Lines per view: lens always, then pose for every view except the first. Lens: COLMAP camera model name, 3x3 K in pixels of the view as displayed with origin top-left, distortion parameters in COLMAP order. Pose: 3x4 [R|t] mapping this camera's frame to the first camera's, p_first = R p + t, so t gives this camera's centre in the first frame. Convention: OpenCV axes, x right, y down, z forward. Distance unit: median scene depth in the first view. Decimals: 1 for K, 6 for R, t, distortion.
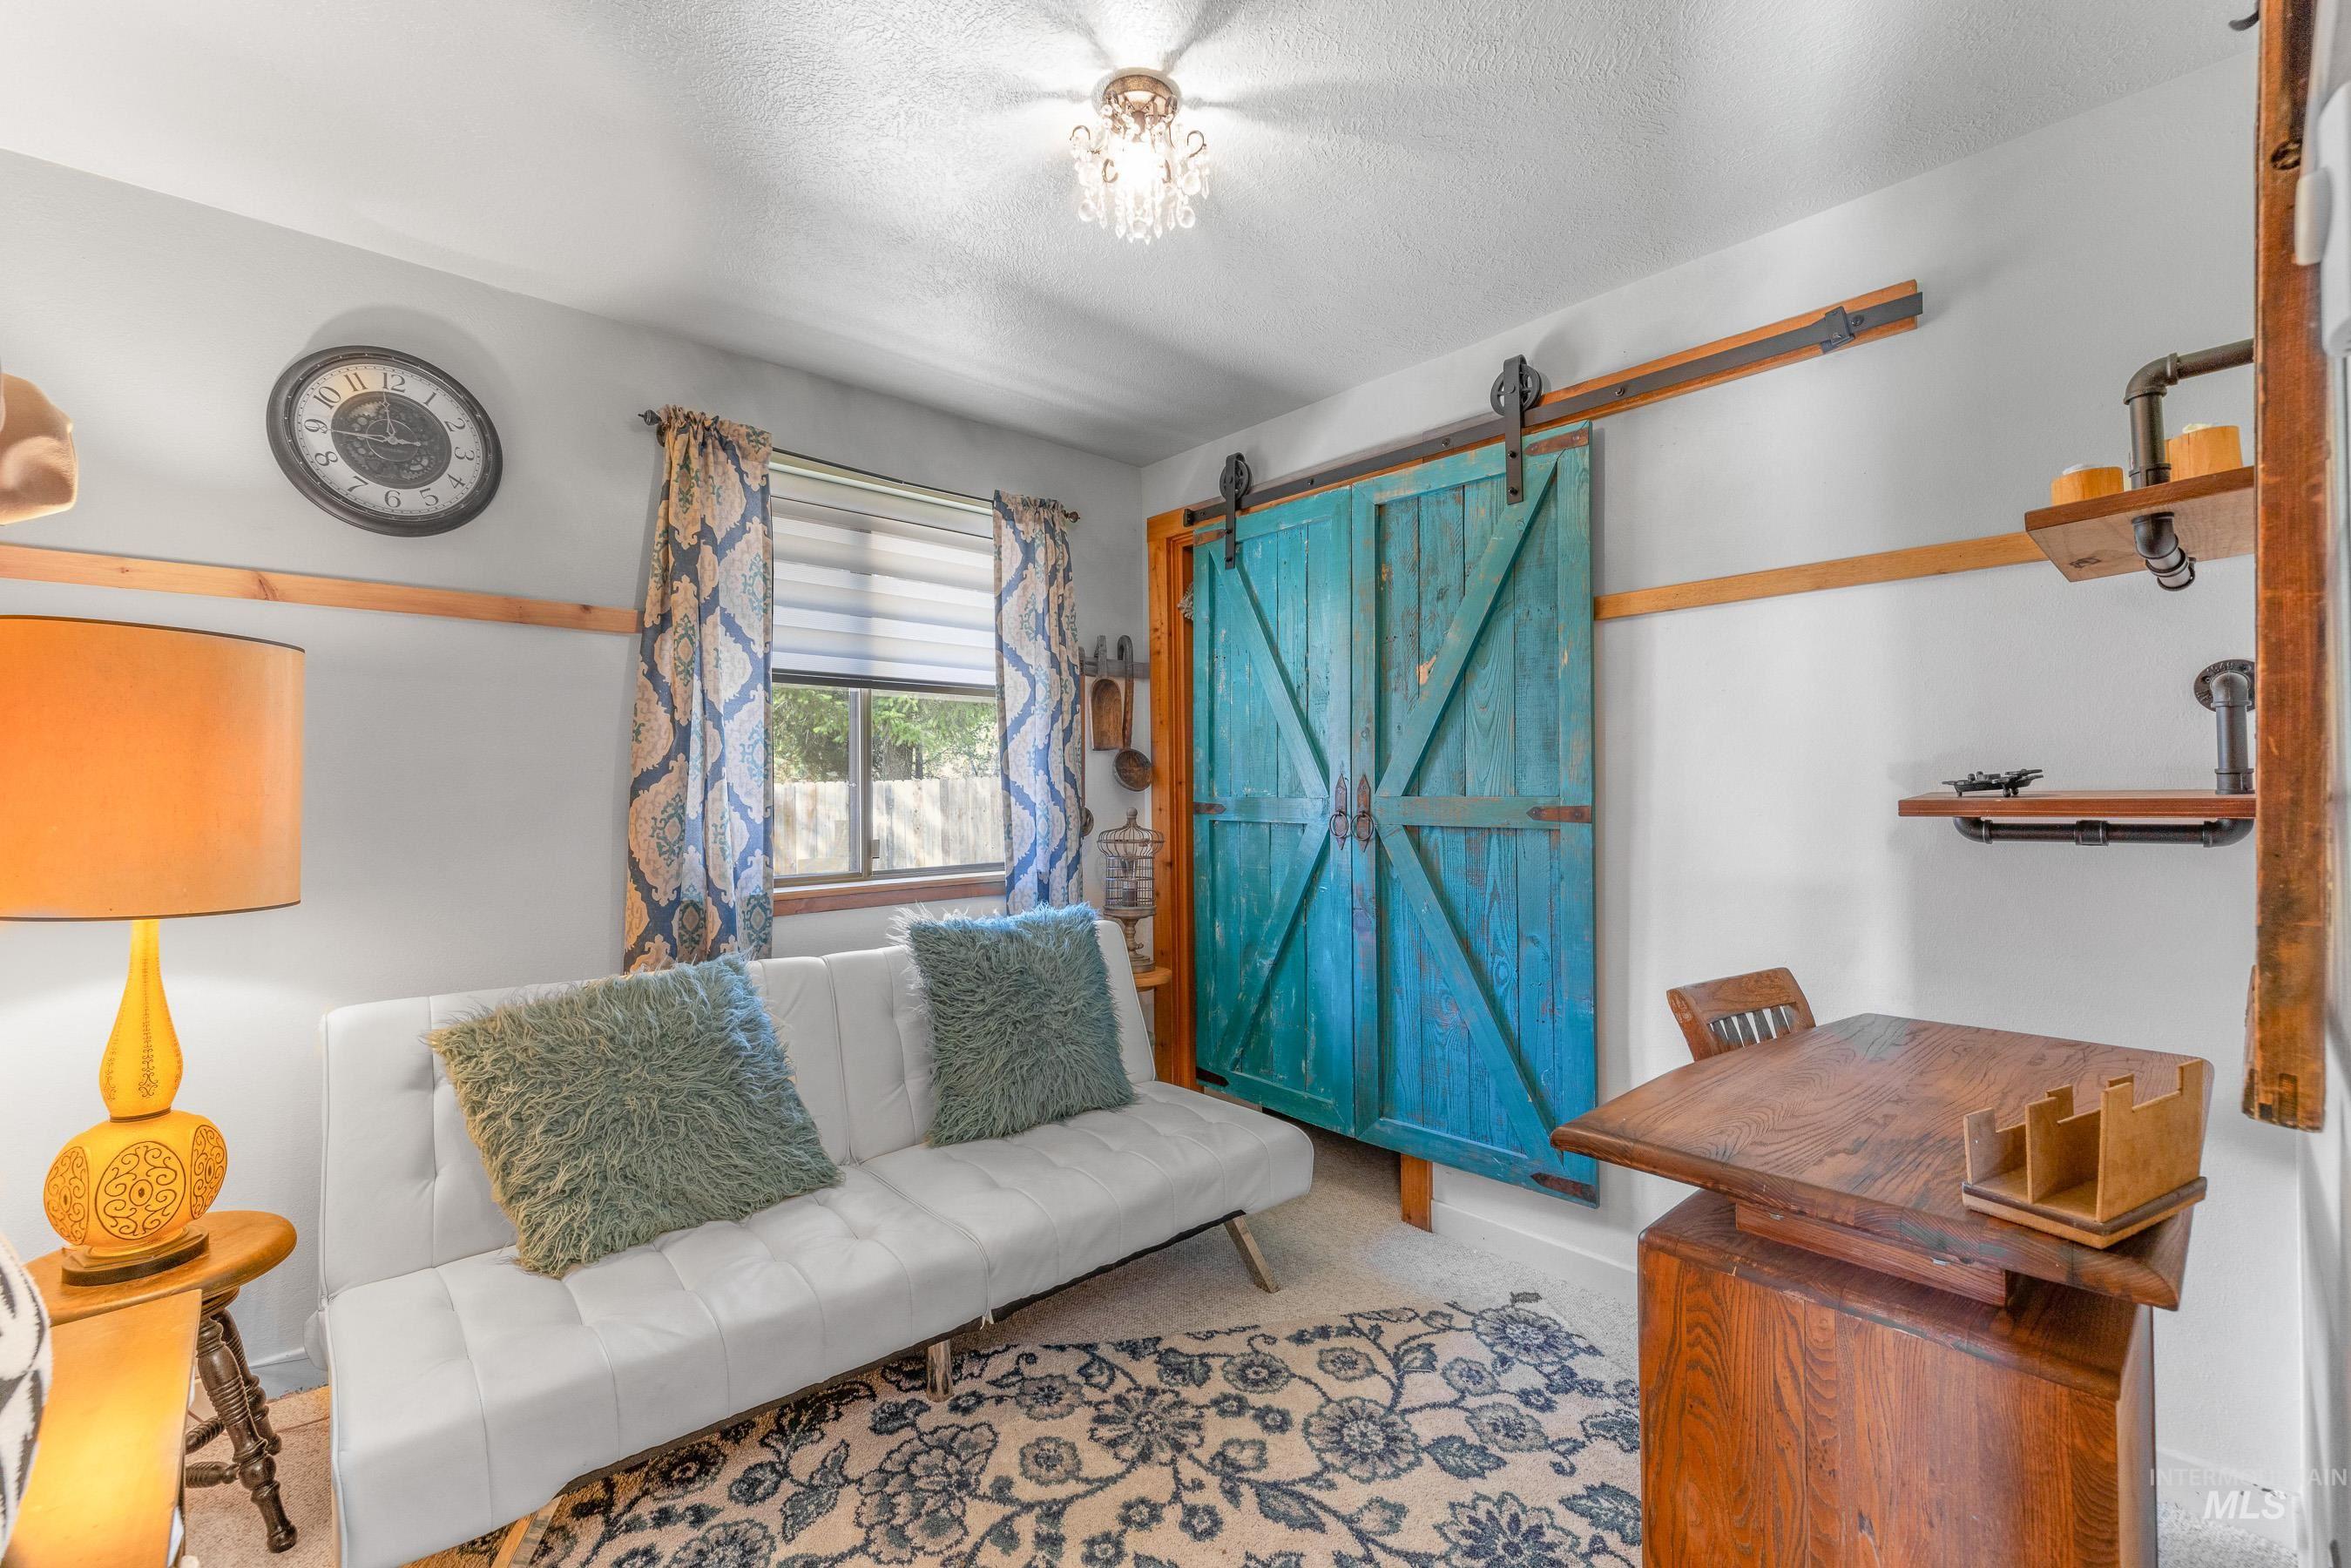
lens RADIAL K [[999.2, 0, 1178.5], [0, 999.2, 768.9], [0, 0, 1]] dist [-0.000590, -0.000346]
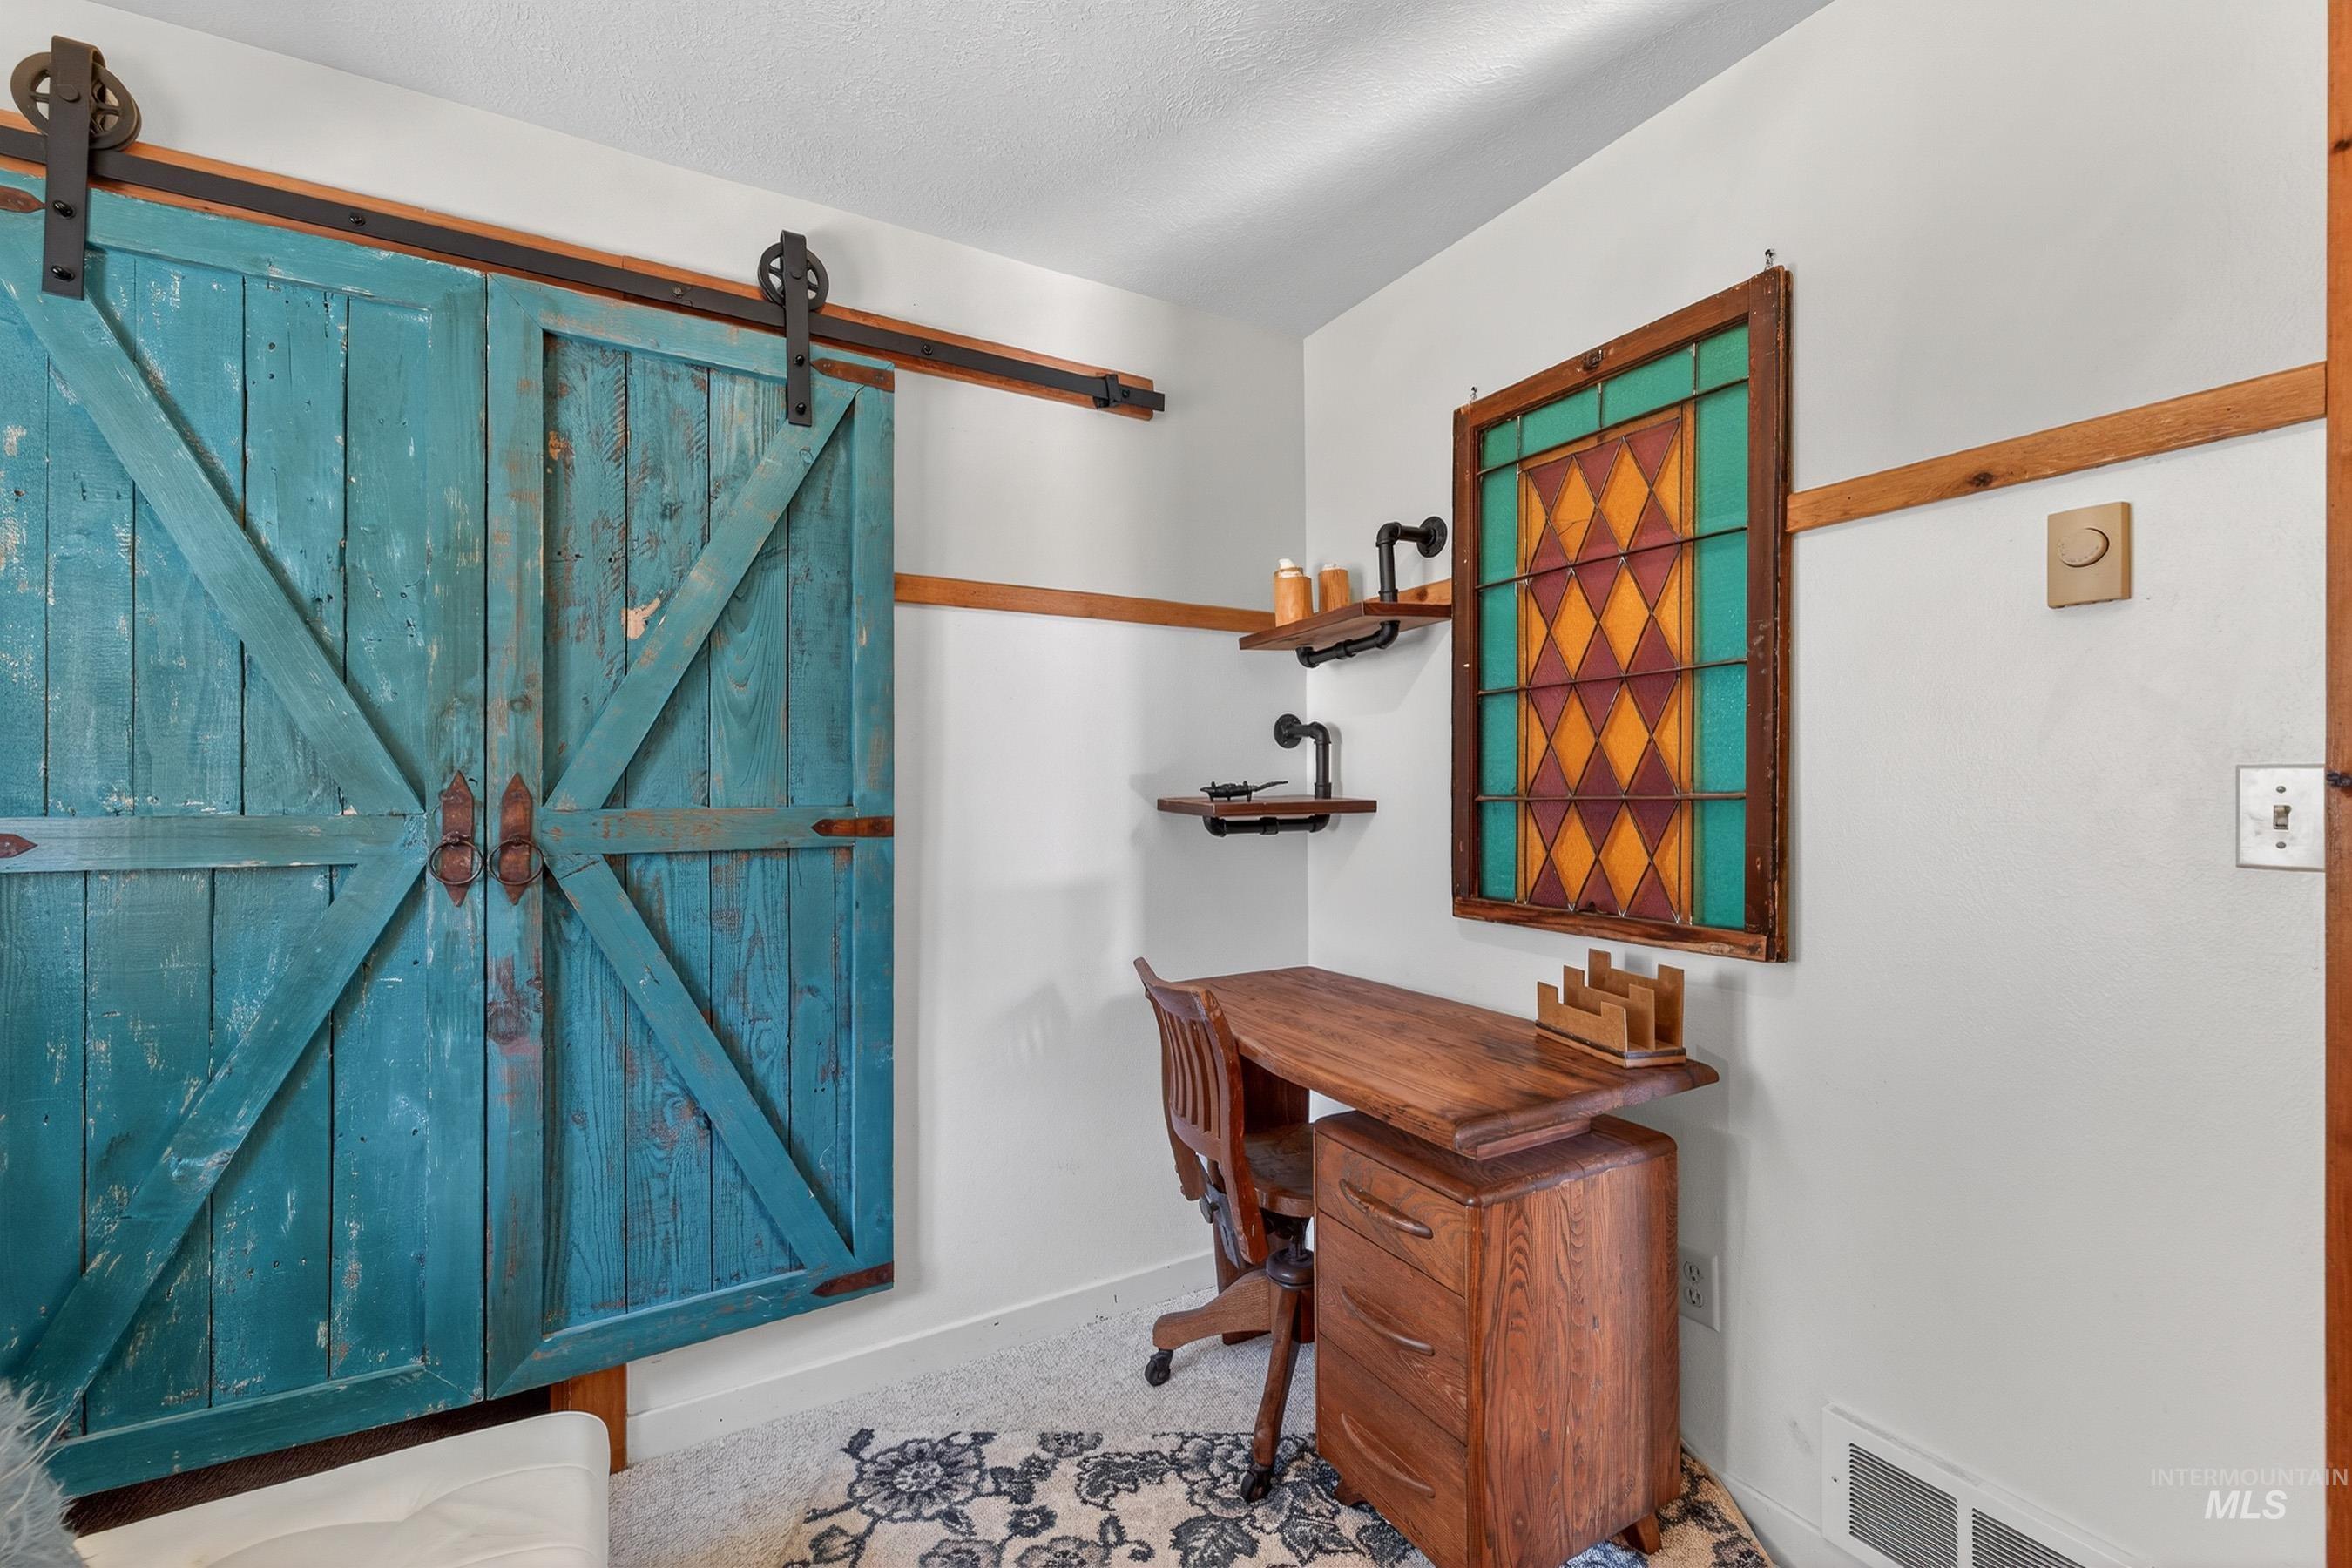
lens RADIAL K [[979.4, 0, 1177.7], [0, 979.4, 788.9], [0, 0, 1]] dist [-0.001251, 0.000031]
pose [[0.217447, 0.012105, 0.975997, -0.332794], [-0.013533, 0.999864, -0.009386, 0.017114], [-0.975978, -0.011167, 0.217582, 0.552978]]
